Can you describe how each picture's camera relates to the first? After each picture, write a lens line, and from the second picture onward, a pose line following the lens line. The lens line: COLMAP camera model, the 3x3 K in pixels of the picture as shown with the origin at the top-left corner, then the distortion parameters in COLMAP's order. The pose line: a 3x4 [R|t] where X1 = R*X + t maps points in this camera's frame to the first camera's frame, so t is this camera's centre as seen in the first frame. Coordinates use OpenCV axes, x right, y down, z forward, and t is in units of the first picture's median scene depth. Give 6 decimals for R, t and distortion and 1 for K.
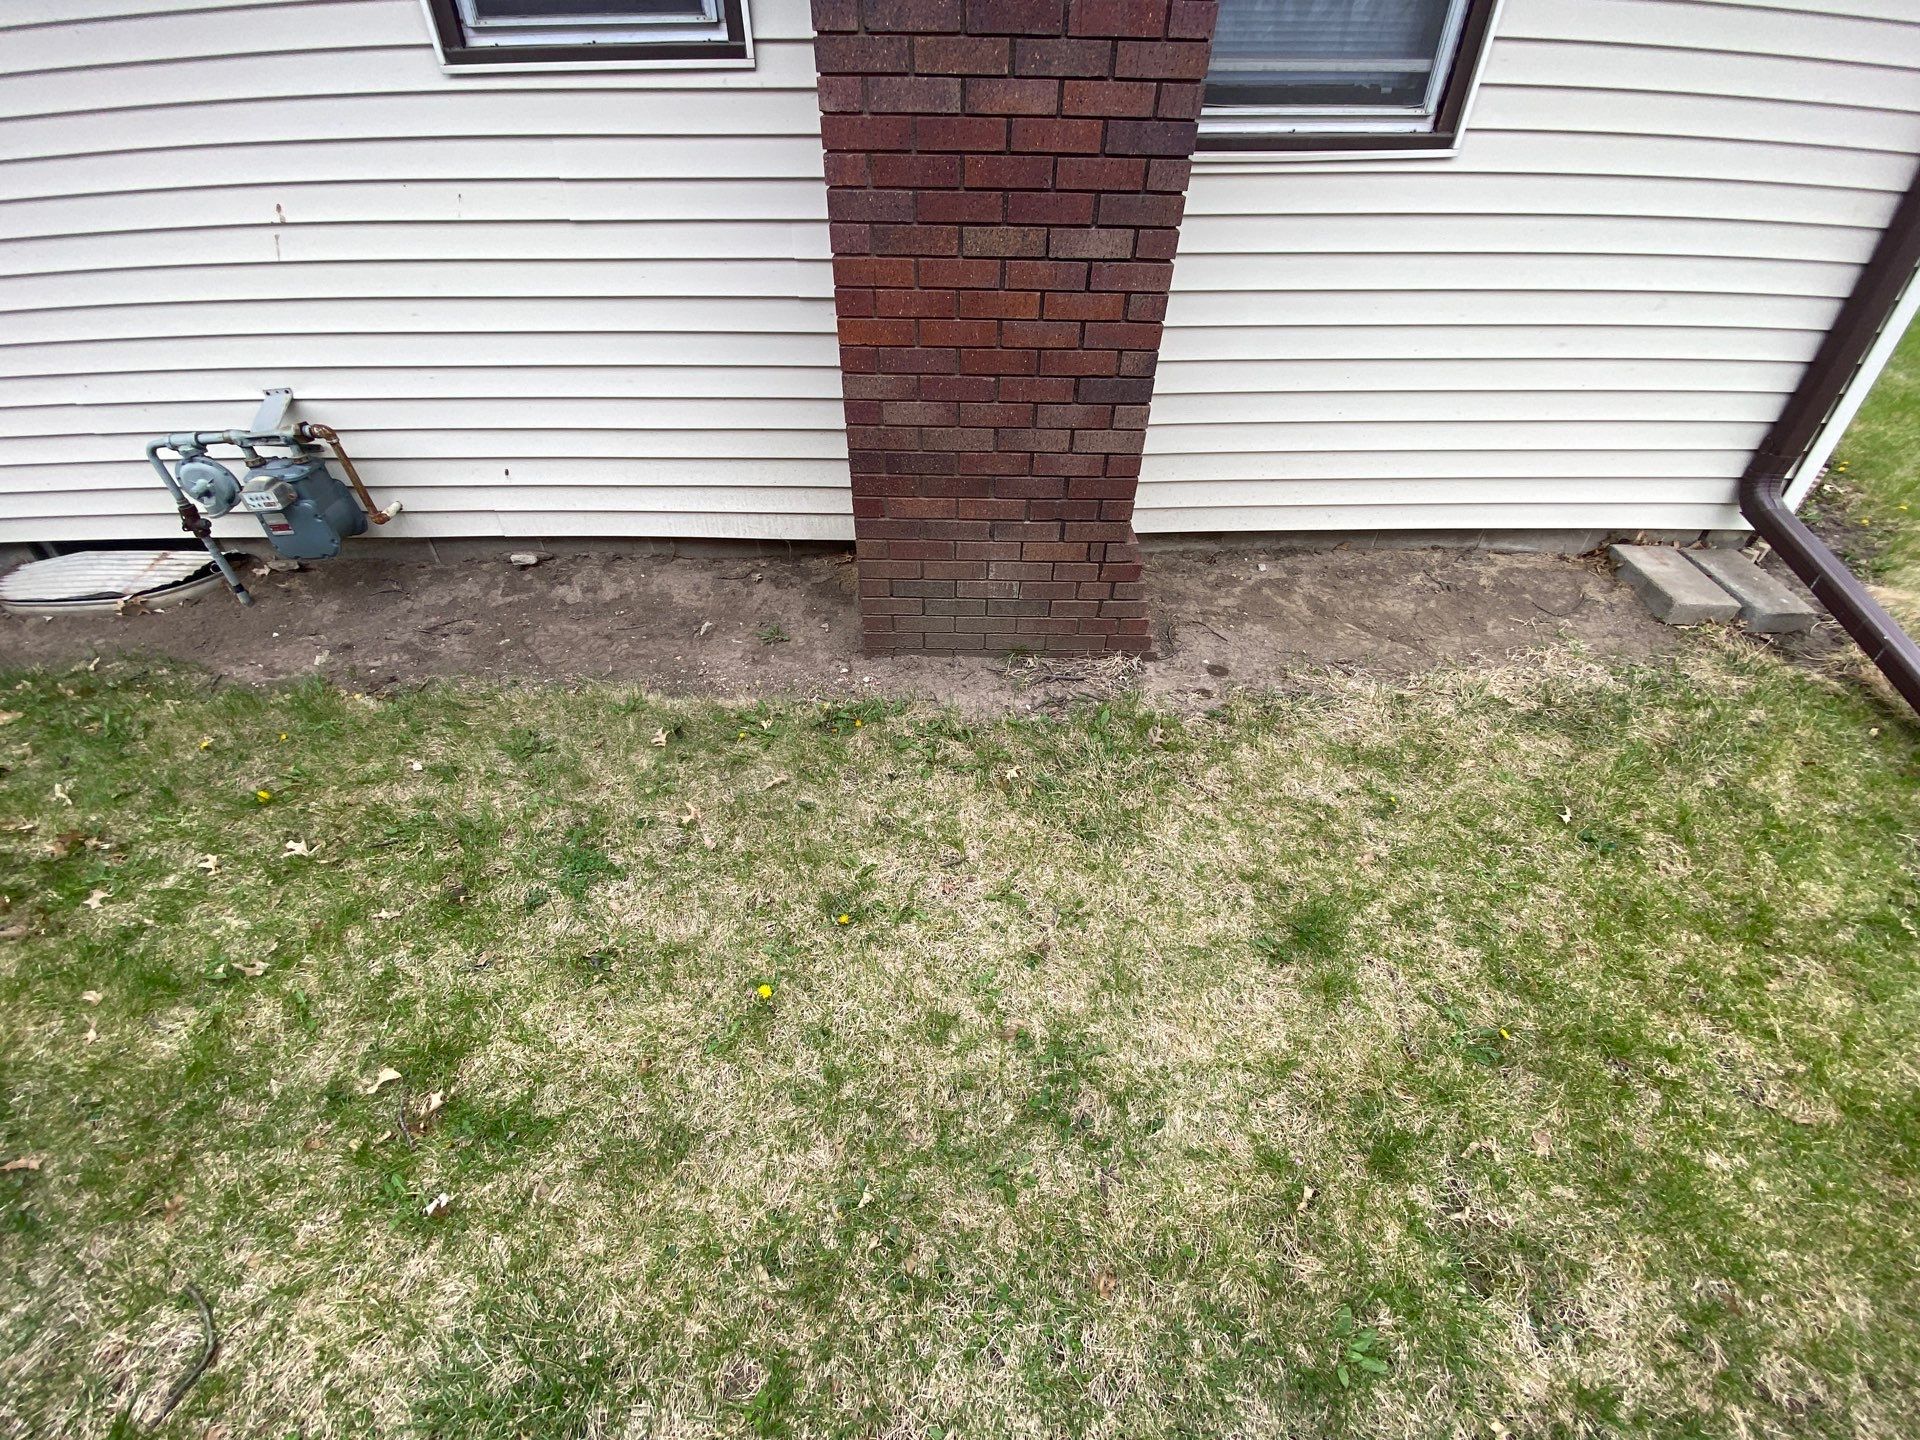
lens RADIAL K [[783.1, 0, 944.9], [0, 783.1, 702.4], [0, 0, 1]] dist [0.012891, -0.016046]
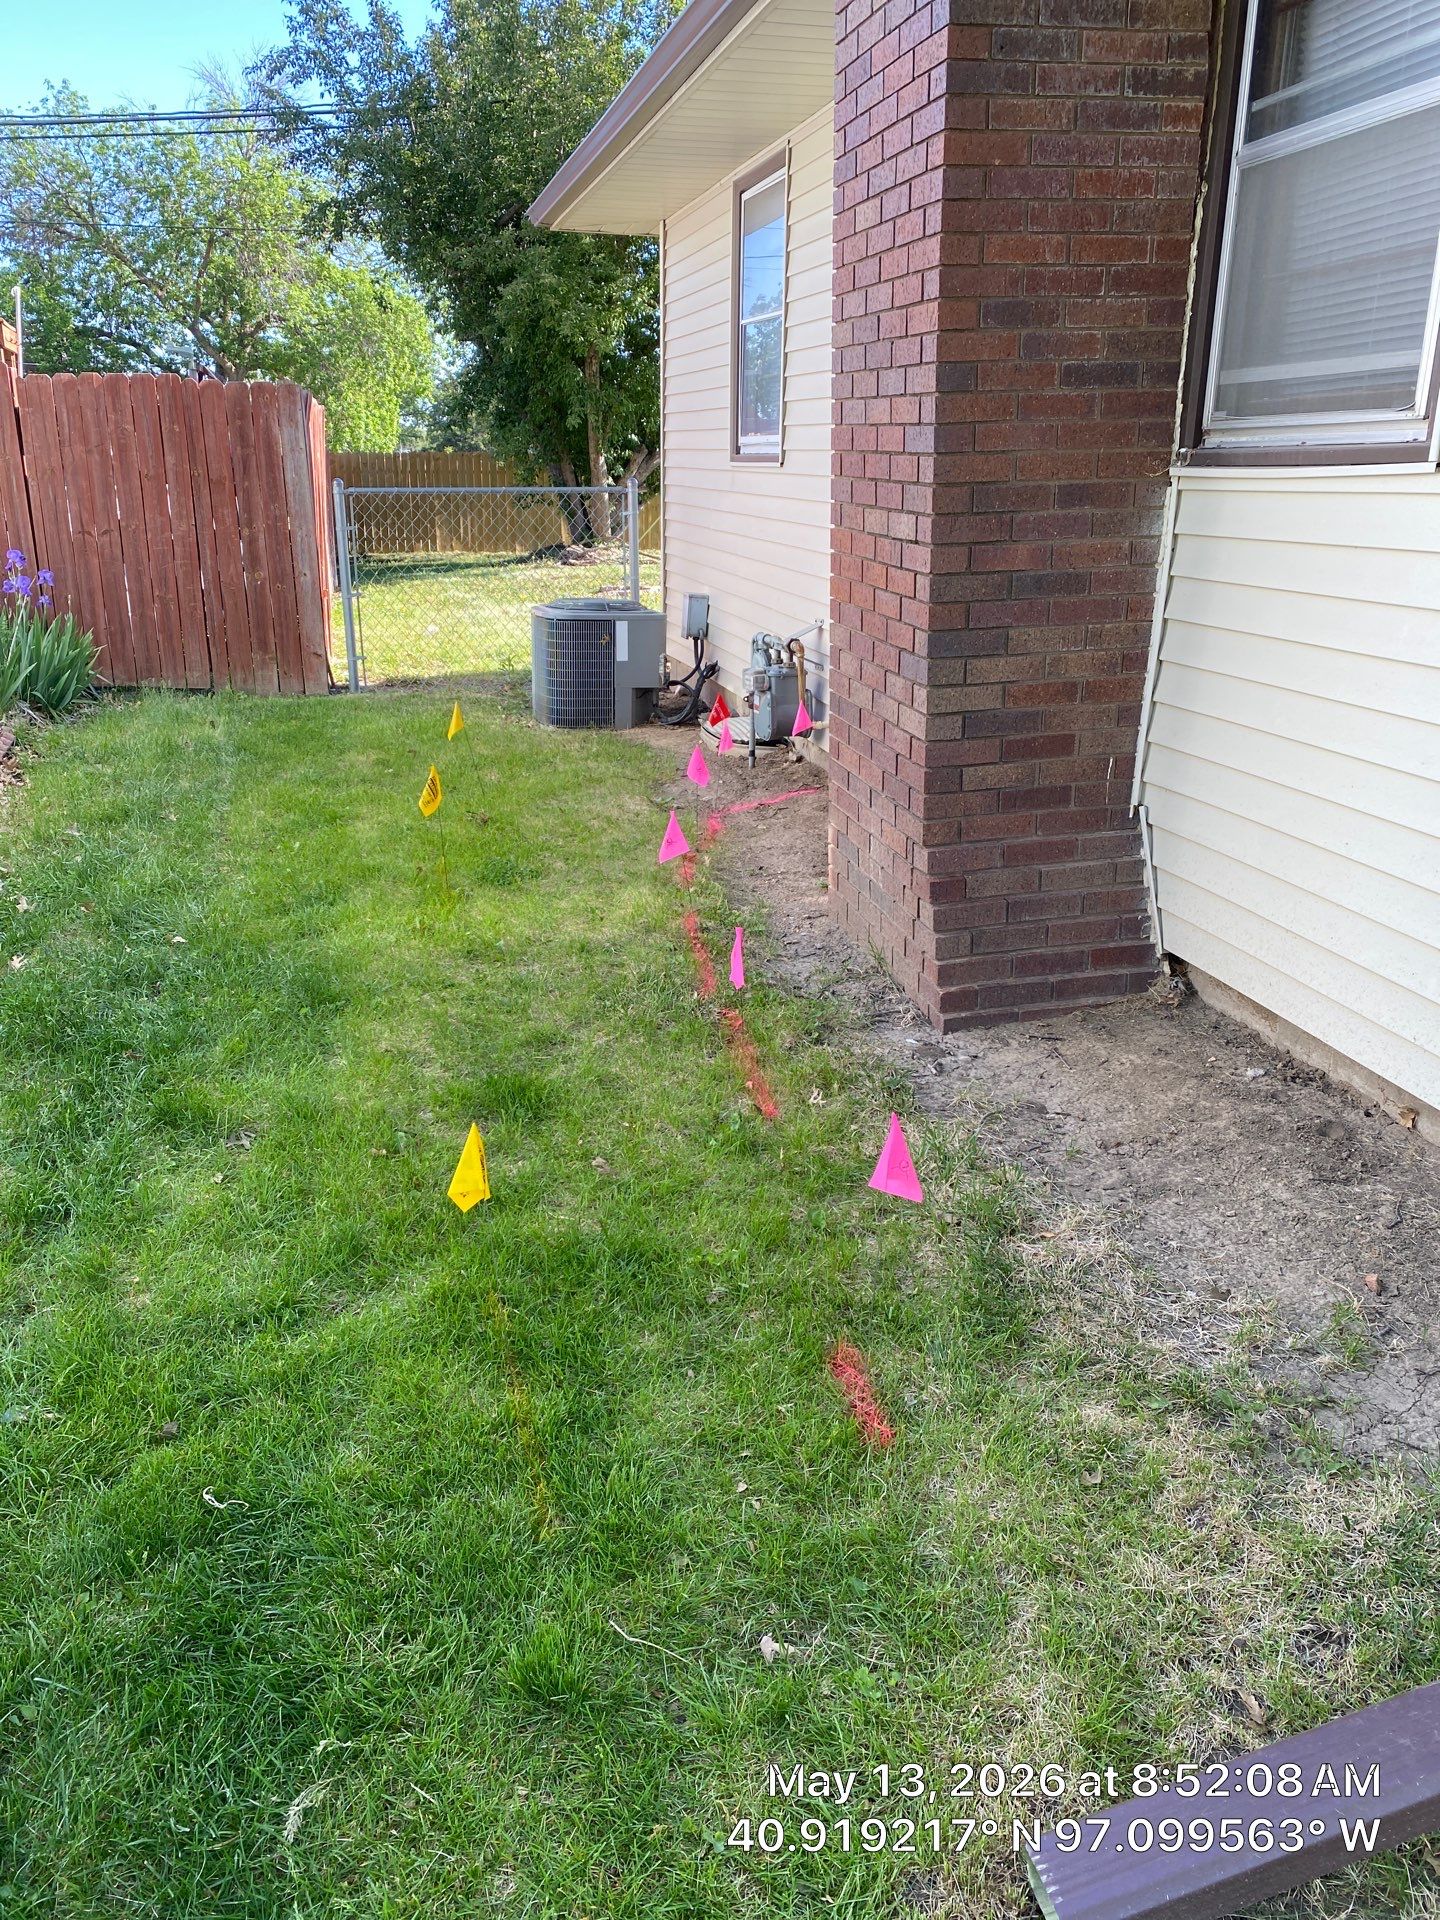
lens RADIAL K [[1453.3, 0, 707.6], [0, 1453.3, 959.3], [0, 0, 1]] dist [0.023203, -0.022080]
pose [[0.228803, 0.320372, -0.919245, 1.820878], [-0.610735, 0.782578, 0.120728, -0.169323], [0.758058, 0.533792, 0.374718, 0.313879]]
